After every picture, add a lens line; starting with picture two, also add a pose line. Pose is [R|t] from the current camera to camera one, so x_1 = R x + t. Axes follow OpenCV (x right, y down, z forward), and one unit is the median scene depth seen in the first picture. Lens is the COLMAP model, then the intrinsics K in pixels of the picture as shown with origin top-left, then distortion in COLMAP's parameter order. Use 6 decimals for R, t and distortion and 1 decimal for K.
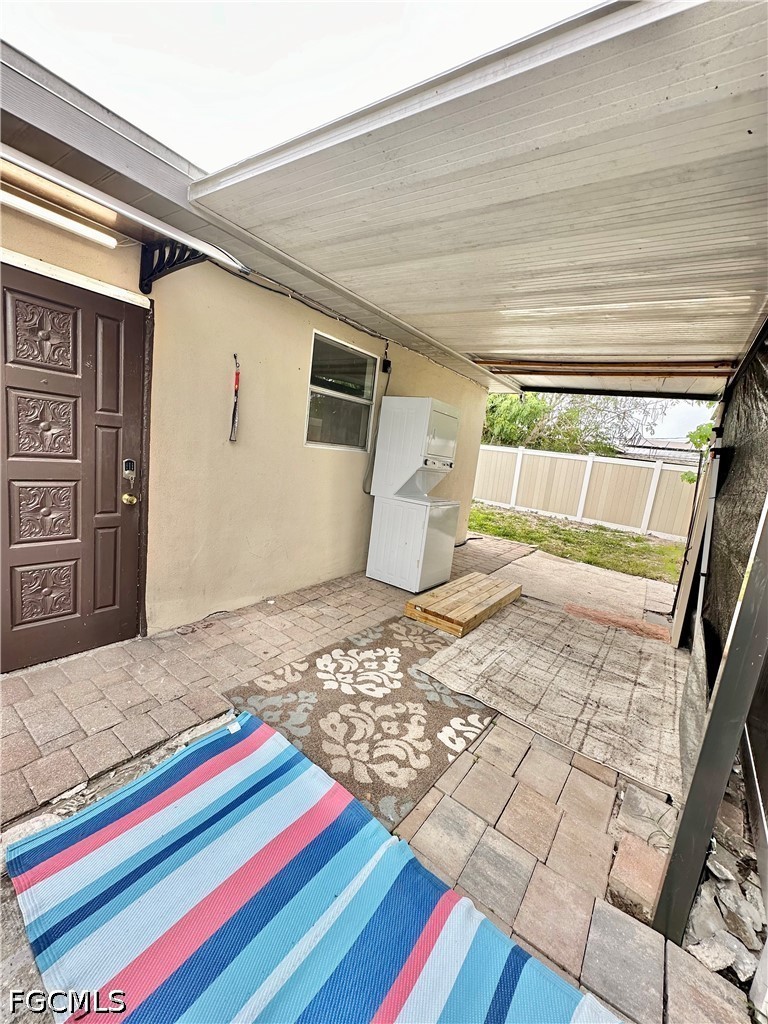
lens RADIAL K [[407.5, 0, 385.1], [0, 407.5, 512.4], [0, 0, 1]] dist [-0.001327, 0.000397]
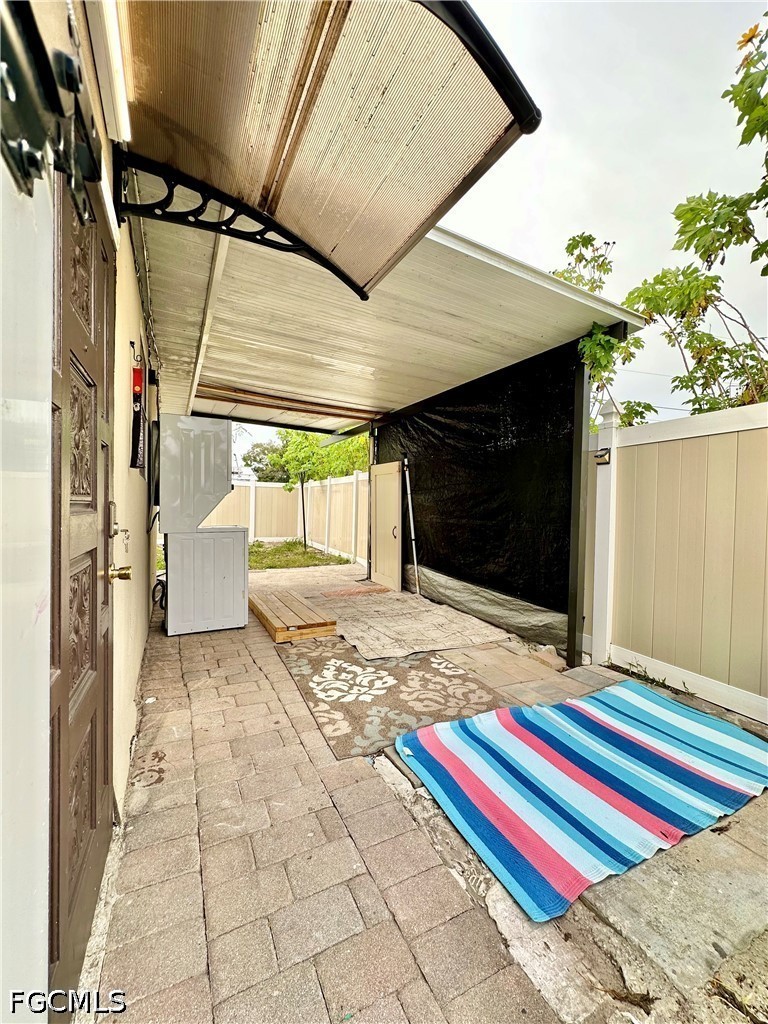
lens RADIAL K [[407.5, 0, 385.1], [0, 407.5, 512.4], [0, 0, 1]] dist [-0.001327, 0.000397]
pose [[0.445752, -0.124007, 0.886525, -0.903192], [0.178049, 0.982852, 0.047957, -0.071930], [-0.877271, 0.136468, 0.460188, 0.394308]]
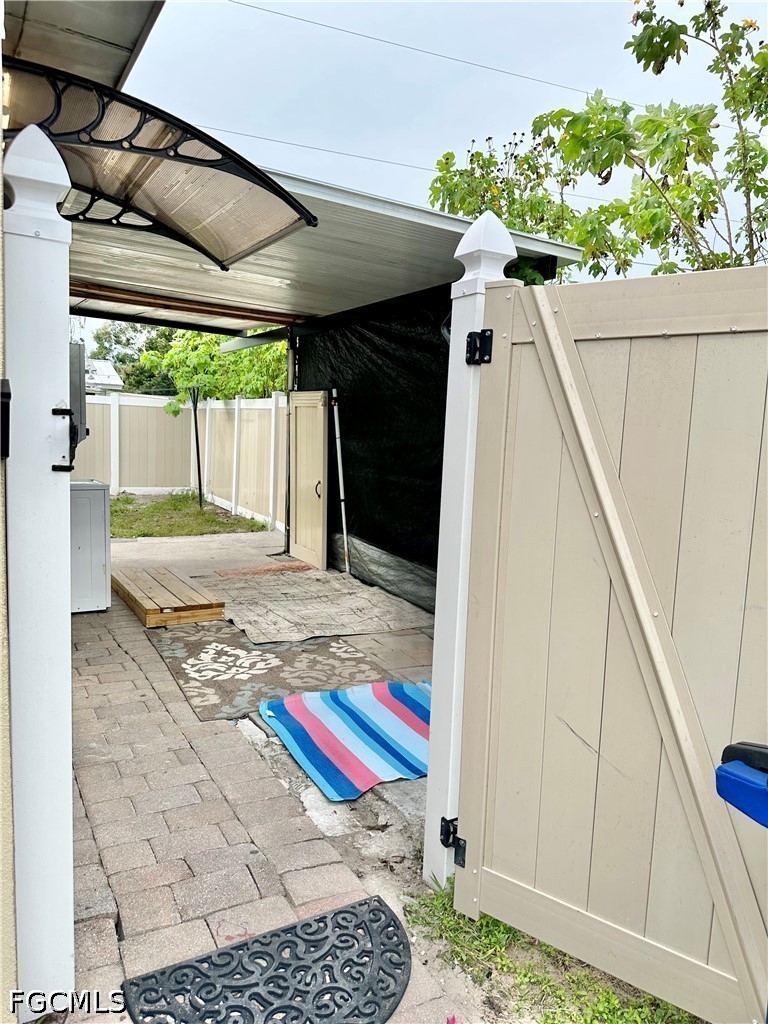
lens RADIAL K [[708.3, 0, 398.8], [0, 708.3, 512.3], [0, 0, 1]] dist [0.181345, -0.404537]
pose [[0.397231, -0.205306, 0.894459, -1.329023], [0.153125, 0.975819, 0.155978, -0.150599], [-0.904853, 0.075005, 0.419064, -0.064453]]
